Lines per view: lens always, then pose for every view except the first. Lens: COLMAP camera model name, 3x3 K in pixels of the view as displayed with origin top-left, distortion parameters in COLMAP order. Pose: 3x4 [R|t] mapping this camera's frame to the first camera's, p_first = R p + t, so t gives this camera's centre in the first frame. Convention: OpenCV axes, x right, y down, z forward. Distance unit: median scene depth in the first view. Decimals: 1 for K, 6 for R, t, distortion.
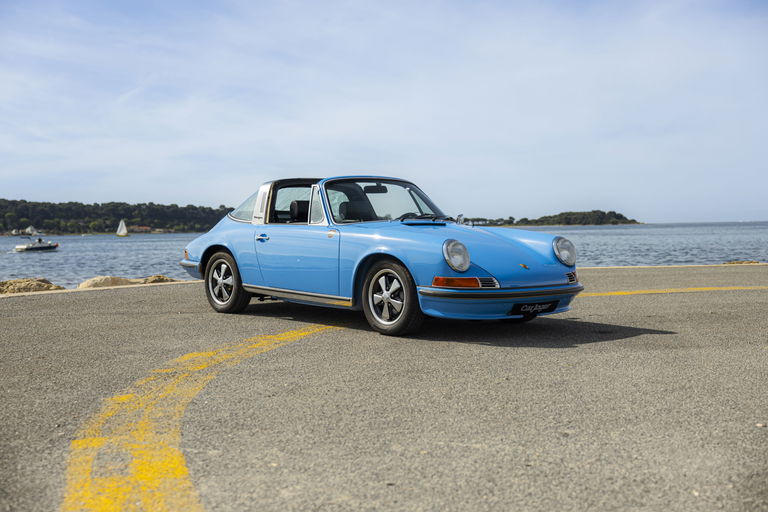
lens RADIAL K [[1017.7, 0, 384.0], [0, 1017.7, 256.0], [0, 0, 1]] dist [0.009050, 0.014150]
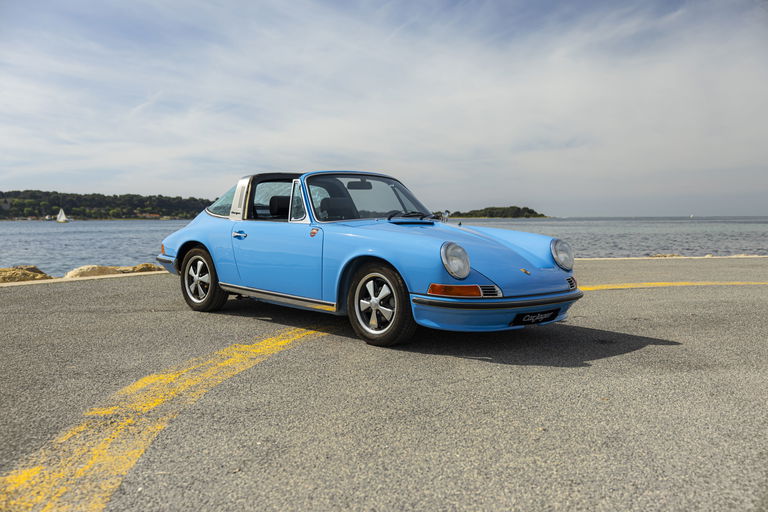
lens RADIAL K [[795.6, 0, 384.0], [0, 795.6, 256.0], [0, 0, 1]] dist [0.000258, -0.008131]
pose [[0.998766, 0.011035, 0.048426, -0.020258], [-0.012017, 0.999727, 0.020041, -0.013909], [-0.048191, -0.020598, 0.998626, 0.242505]]
